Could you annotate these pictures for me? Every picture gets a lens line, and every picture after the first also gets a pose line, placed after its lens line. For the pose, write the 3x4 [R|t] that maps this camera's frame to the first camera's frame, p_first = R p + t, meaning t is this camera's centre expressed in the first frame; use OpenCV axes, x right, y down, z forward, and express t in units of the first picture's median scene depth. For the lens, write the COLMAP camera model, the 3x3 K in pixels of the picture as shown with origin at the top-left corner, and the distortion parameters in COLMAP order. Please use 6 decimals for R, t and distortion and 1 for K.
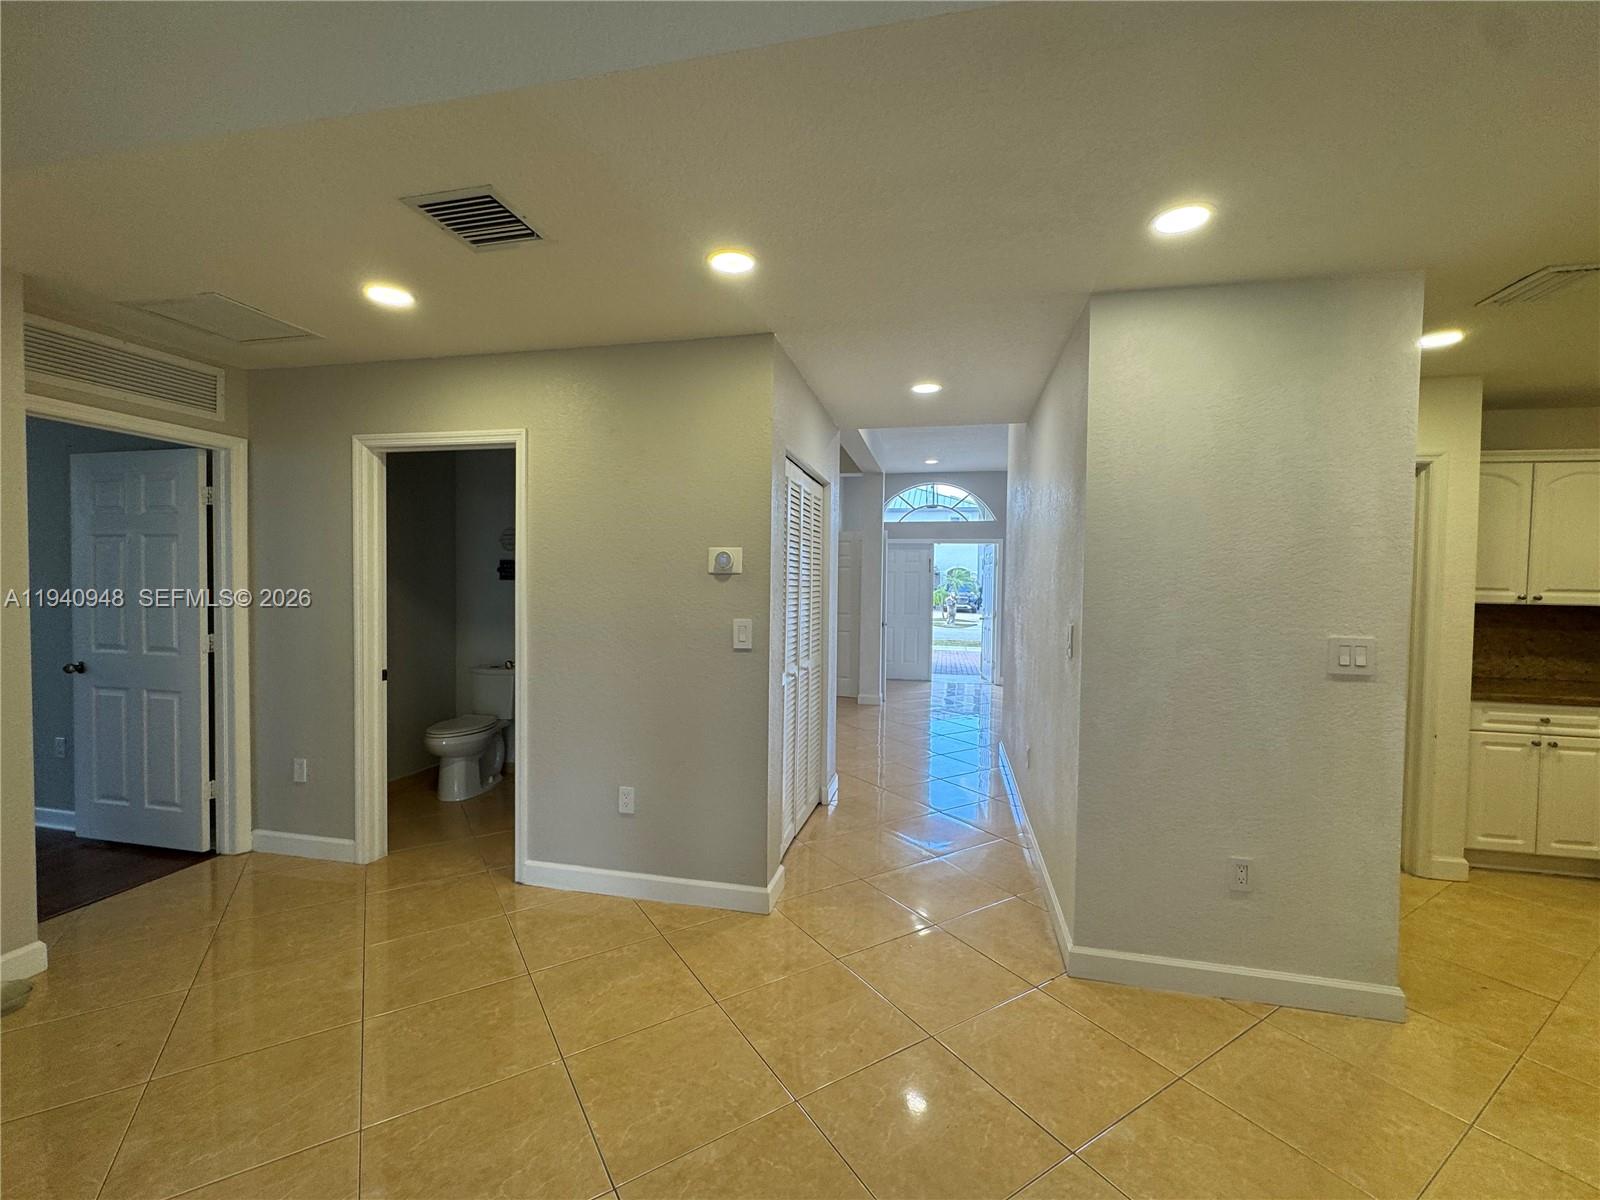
lens RADIAL K [[642.0, 0, 802.0], [0, 642.0, 603.2], [0, 0, 1]] dist [-0.001062, -0.000167]
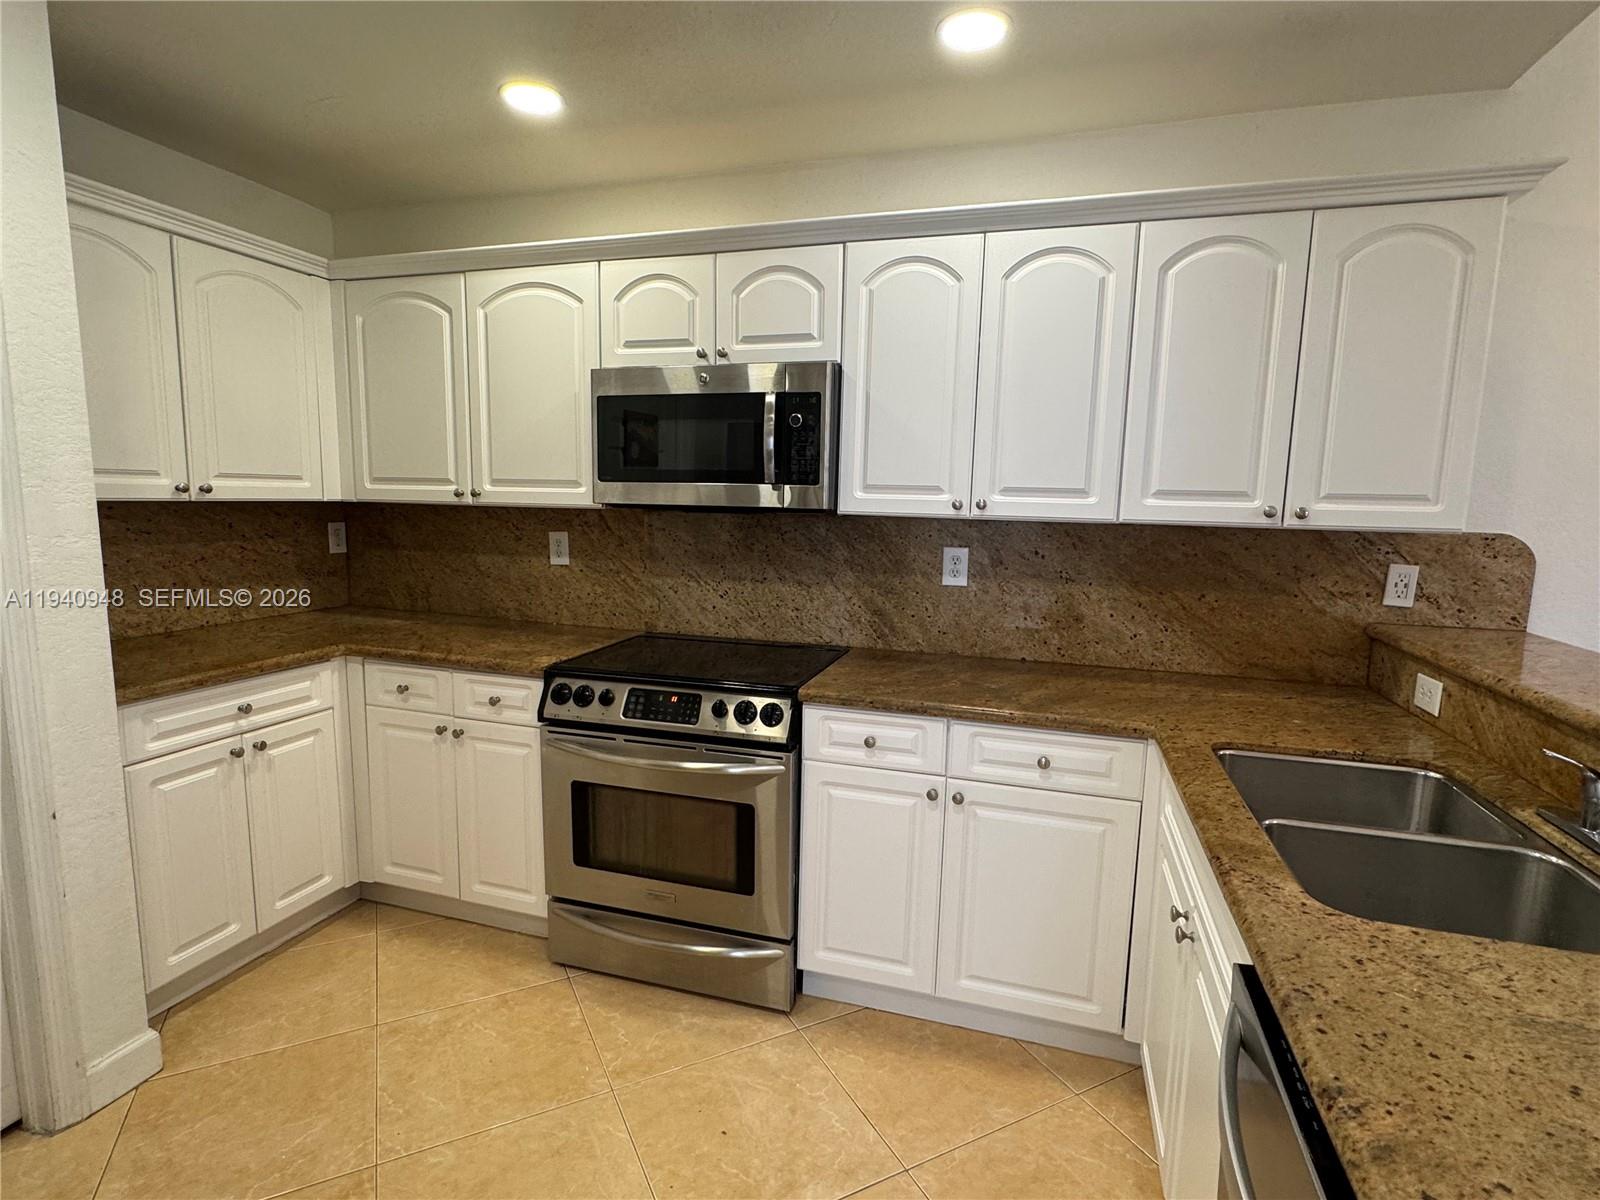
lens RADIAL K [[791.0, 0, 803.1], [0, 791.0, 601.1], [0, 0, 1]] dist [-0.001571, -0.001452]
pose [[0.077374, -0.145929, 0.986265, 0.522085], [0.013052, 0.989294, 0.145354, -0.004447], [-0.996917, 0.001626, 0.078450, 0.451796]]
